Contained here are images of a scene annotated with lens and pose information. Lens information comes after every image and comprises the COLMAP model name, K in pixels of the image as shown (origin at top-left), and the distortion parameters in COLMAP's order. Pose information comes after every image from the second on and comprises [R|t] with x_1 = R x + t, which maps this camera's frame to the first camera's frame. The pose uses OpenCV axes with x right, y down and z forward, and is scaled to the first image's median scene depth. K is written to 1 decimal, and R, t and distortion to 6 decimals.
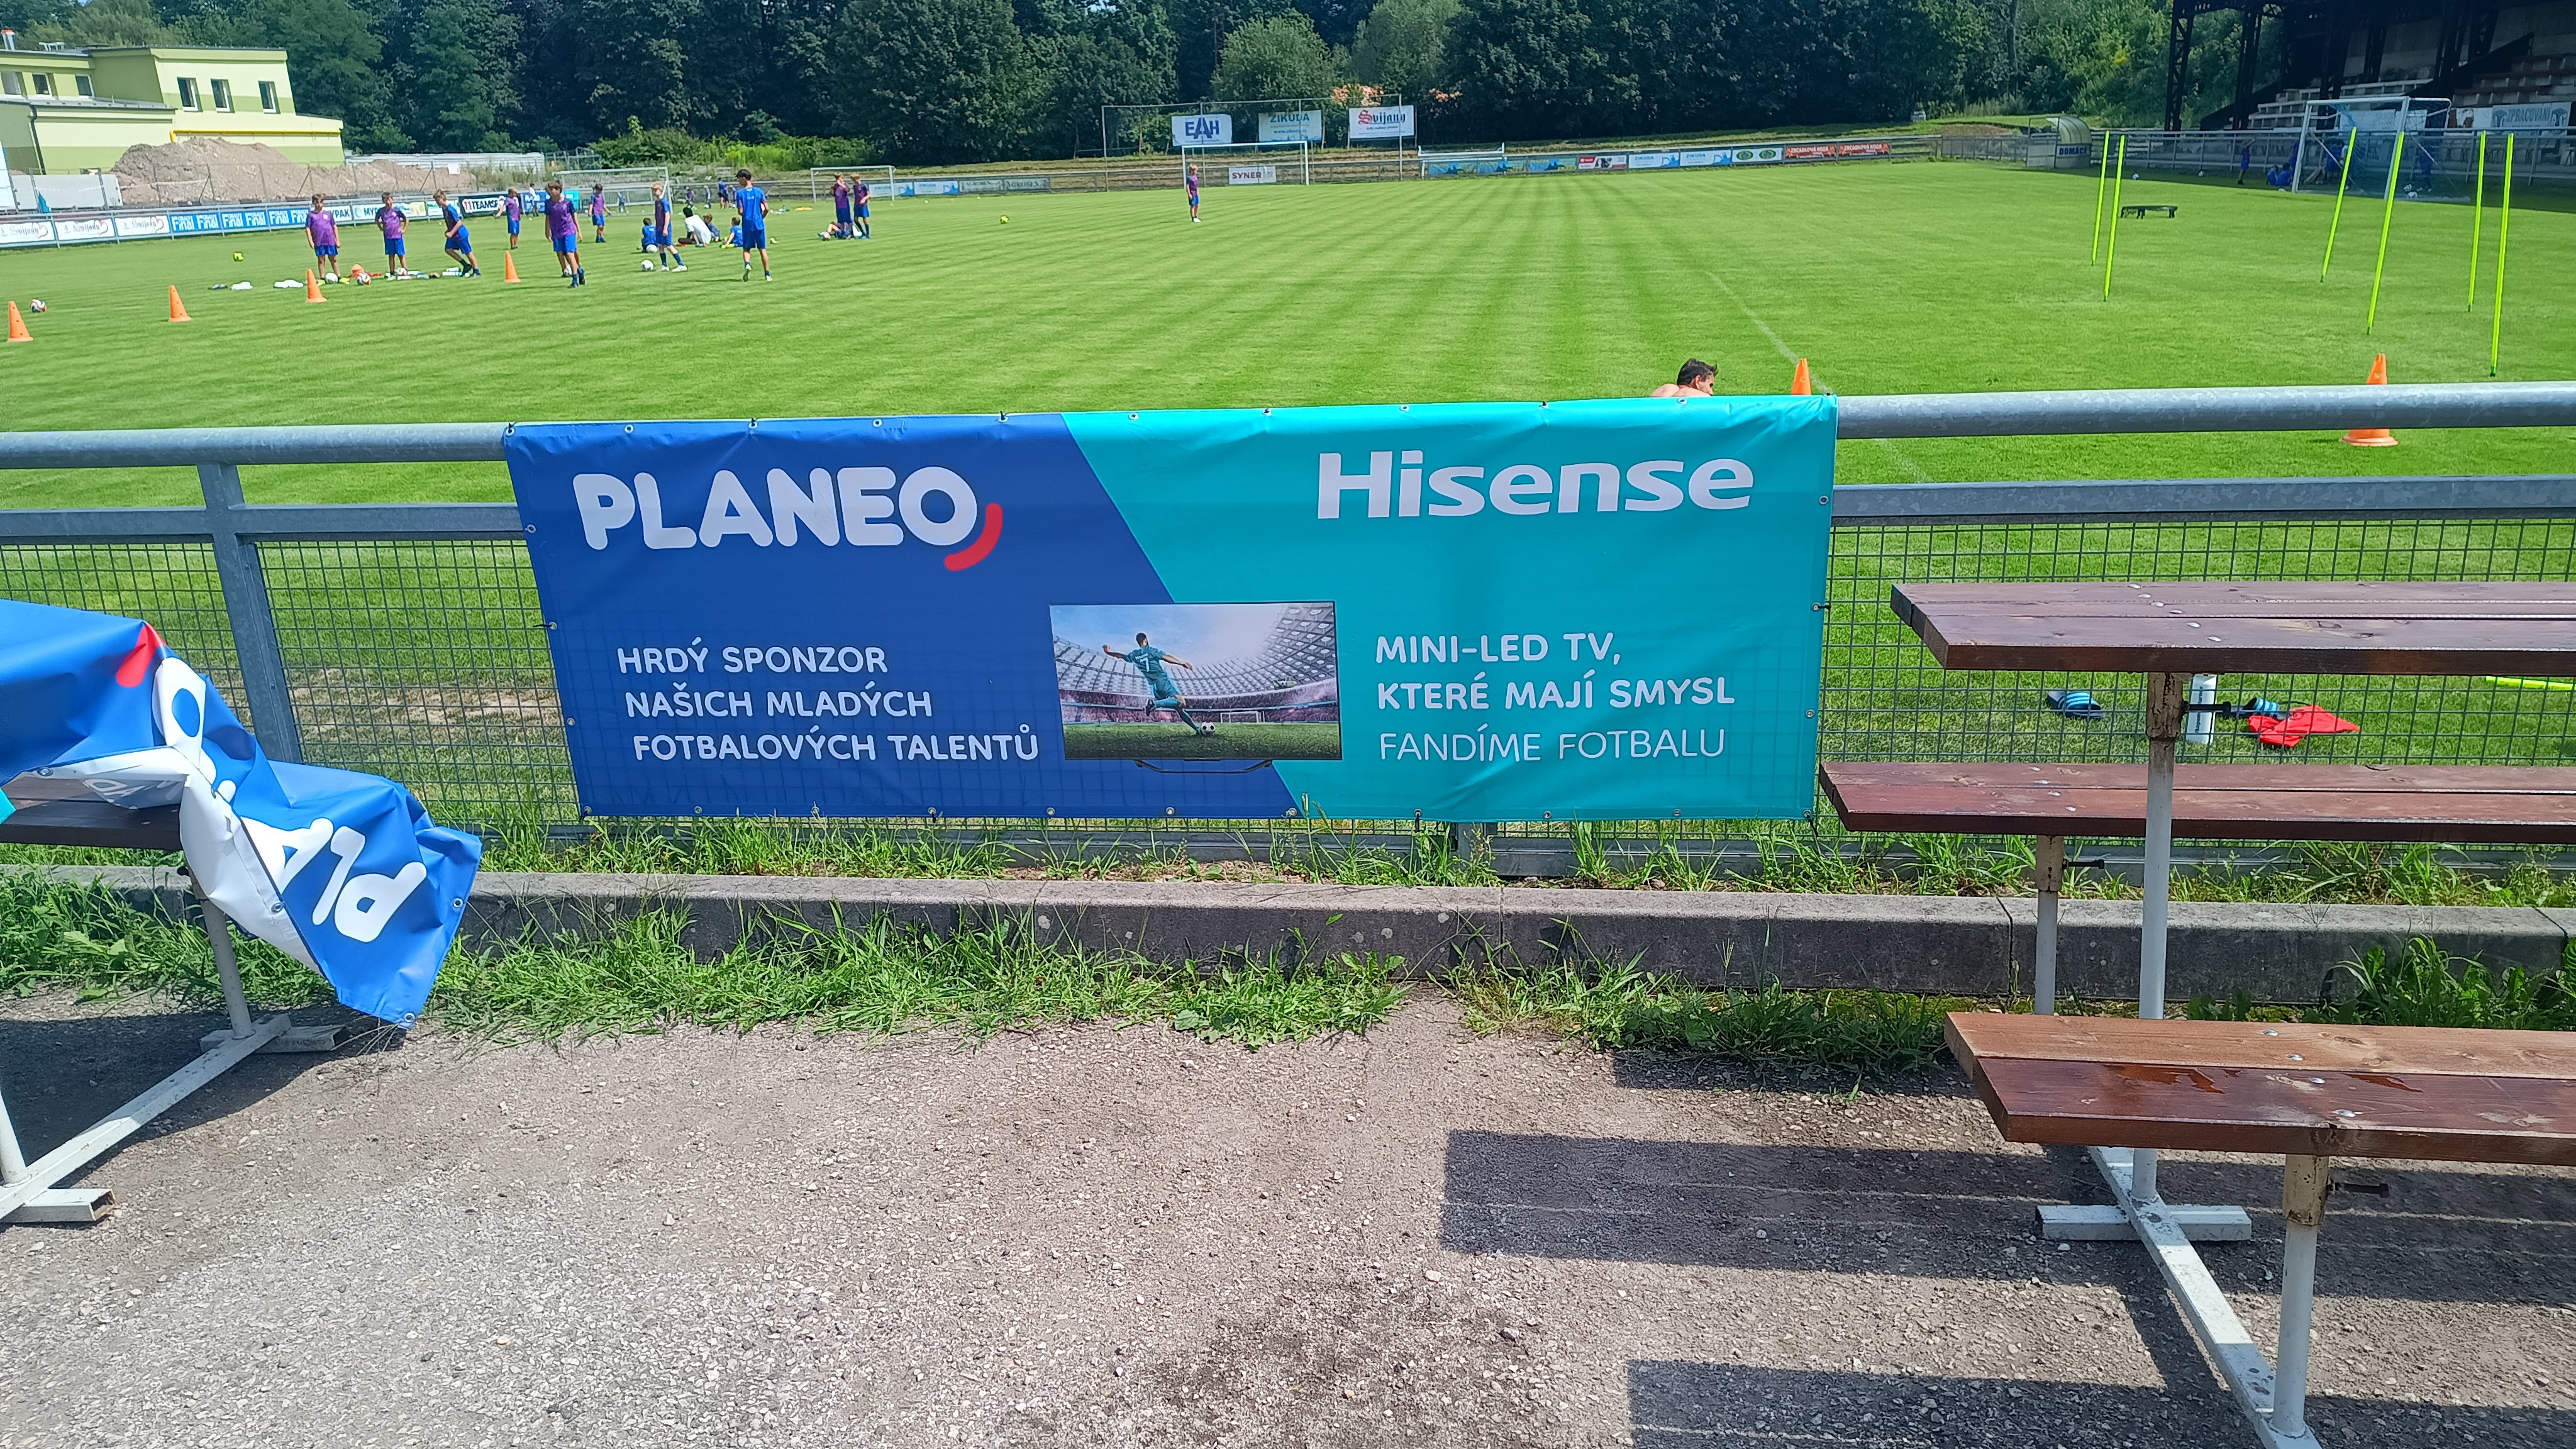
lens RADIAL K [[1747.5, 0, 1276.5], [0, 1747.5, 710.6], [0, 0, 1]] dist [0.032717, -0.038341]
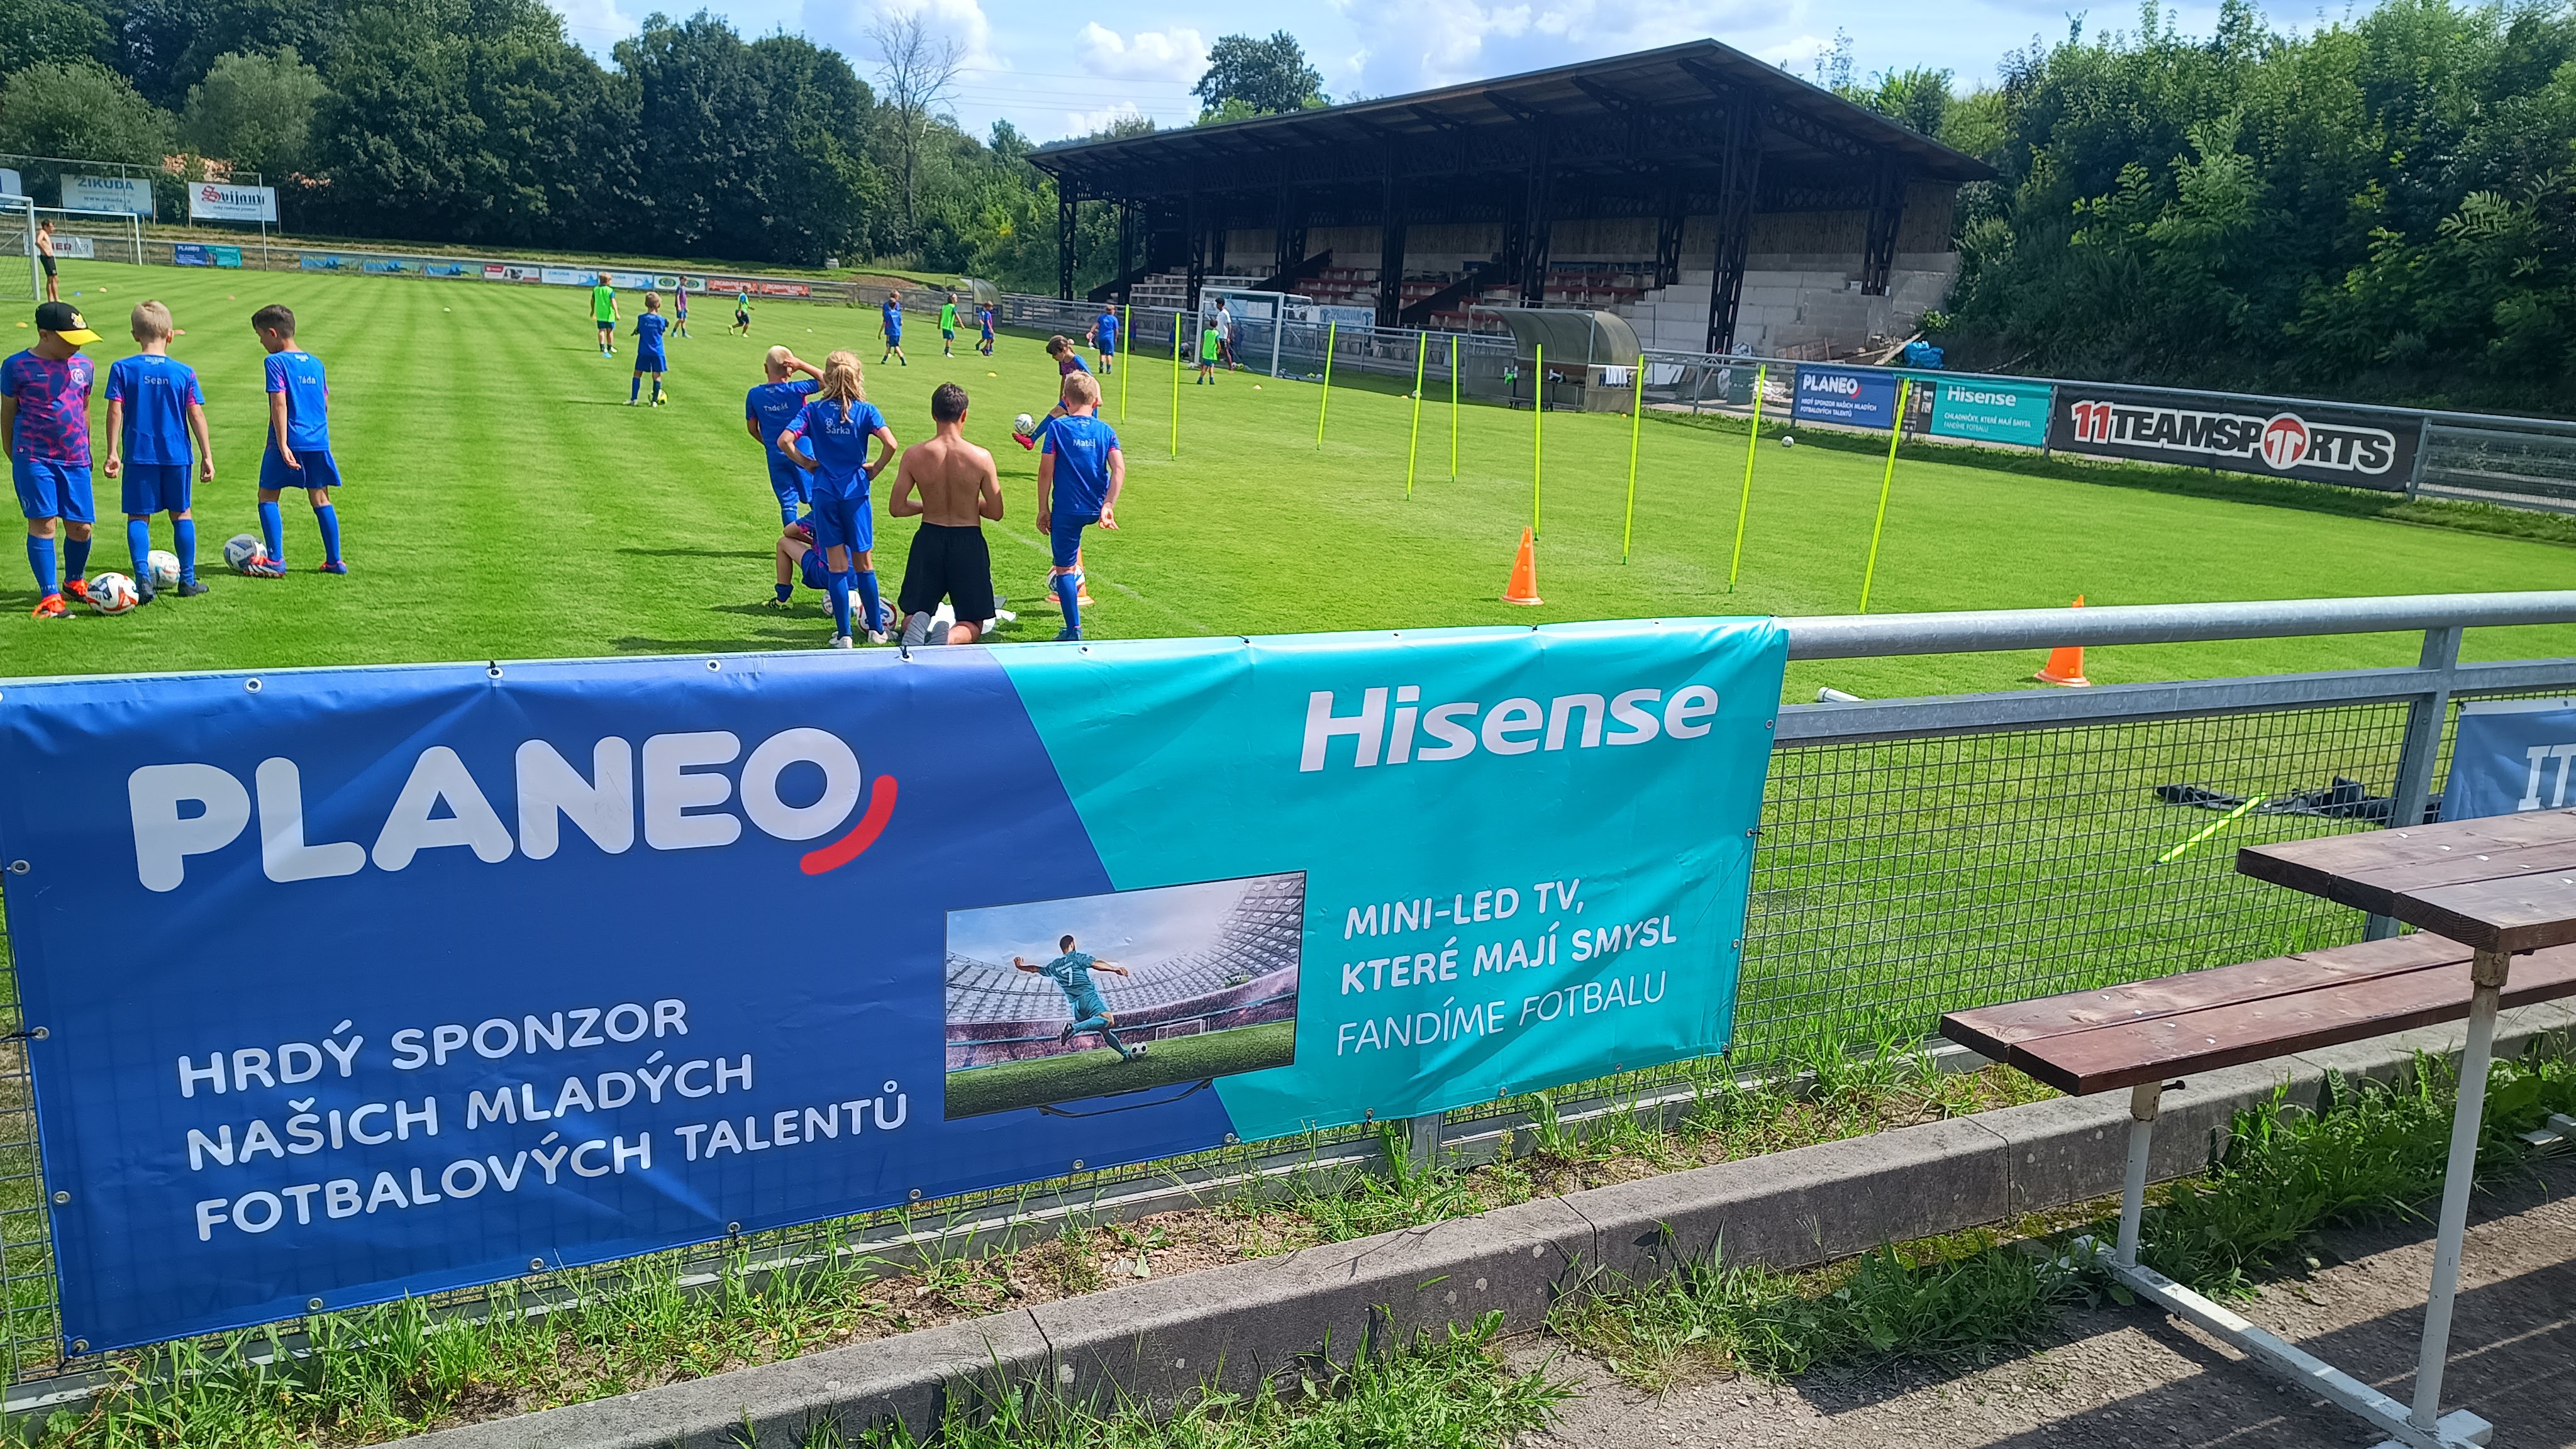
lens RADIAL K [[1747.5, 0, 1275.9], [0, 1747.5, 722.8], [0, 0, 1]] dist [0.032717, -0.038341]
pose [[0.826167, -0.045152, 0.561613, -0.402296], [0.080753, 0.995982, -0.038719, -0.094657], [-0.557608, 0.077341, 0.826494, 0.318288]]
